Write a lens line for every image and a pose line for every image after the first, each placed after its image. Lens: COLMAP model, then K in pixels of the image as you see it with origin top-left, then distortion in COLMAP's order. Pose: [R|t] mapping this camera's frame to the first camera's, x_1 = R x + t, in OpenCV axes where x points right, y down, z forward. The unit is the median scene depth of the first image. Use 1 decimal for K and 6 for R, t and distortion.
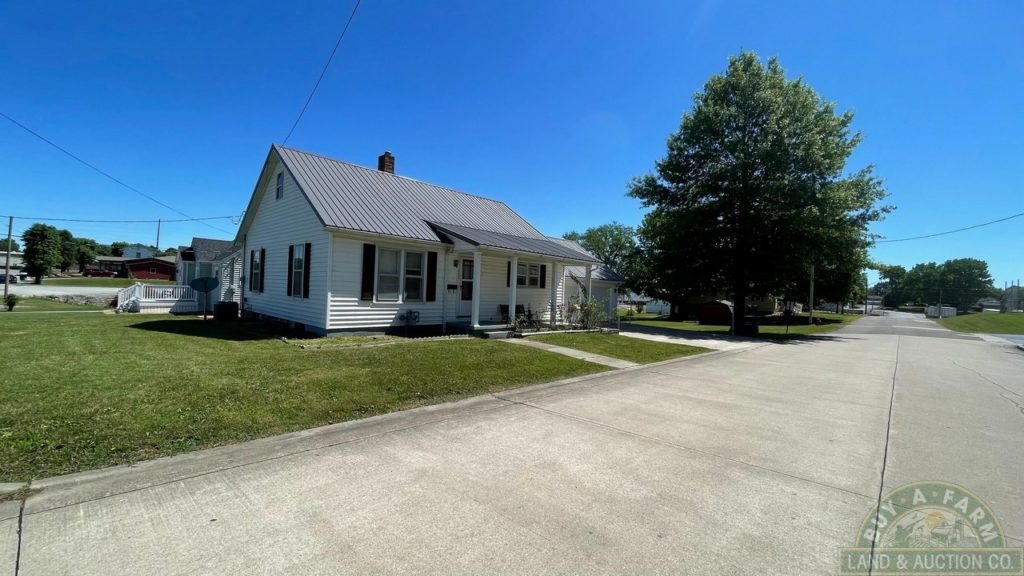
lens RADIAL K [[415.9, 0, 512.0], [0, 415.9, 288.0], [0, 0, 1]] dist [0.001995, 0.000002]
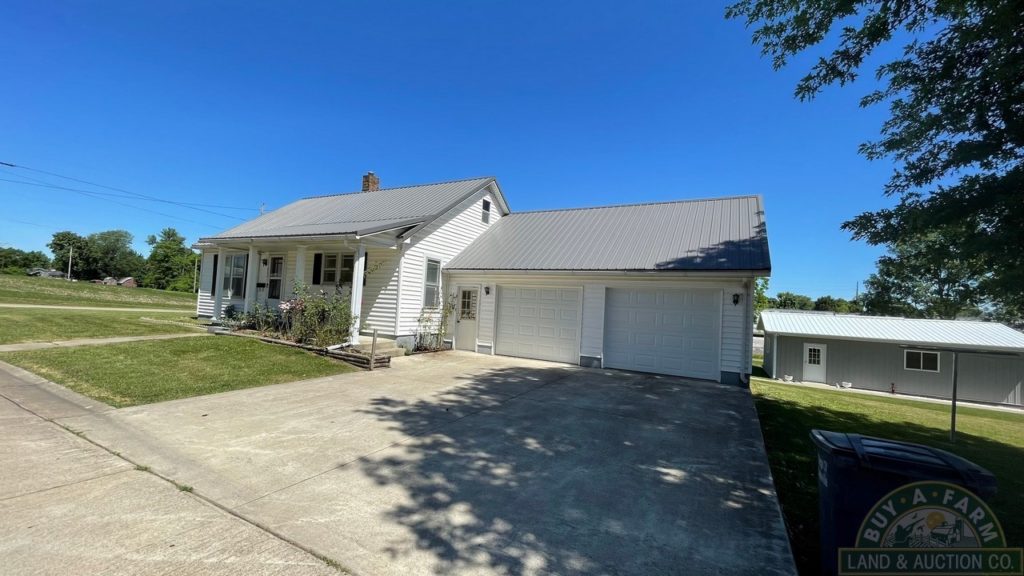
lens RADIAL K [[415.9, 0, 512.0], [0, 415.9, 288.0], [0, 0, 1]] dist [0.001995, 0.000002]
pose [[0.265144, -0.073910, -0.961372, 0.830637], [-0.043745, 0.995109, -0.088568, 0.056444], [0.963216, 0.065538, 0.260614, 1.085719]]
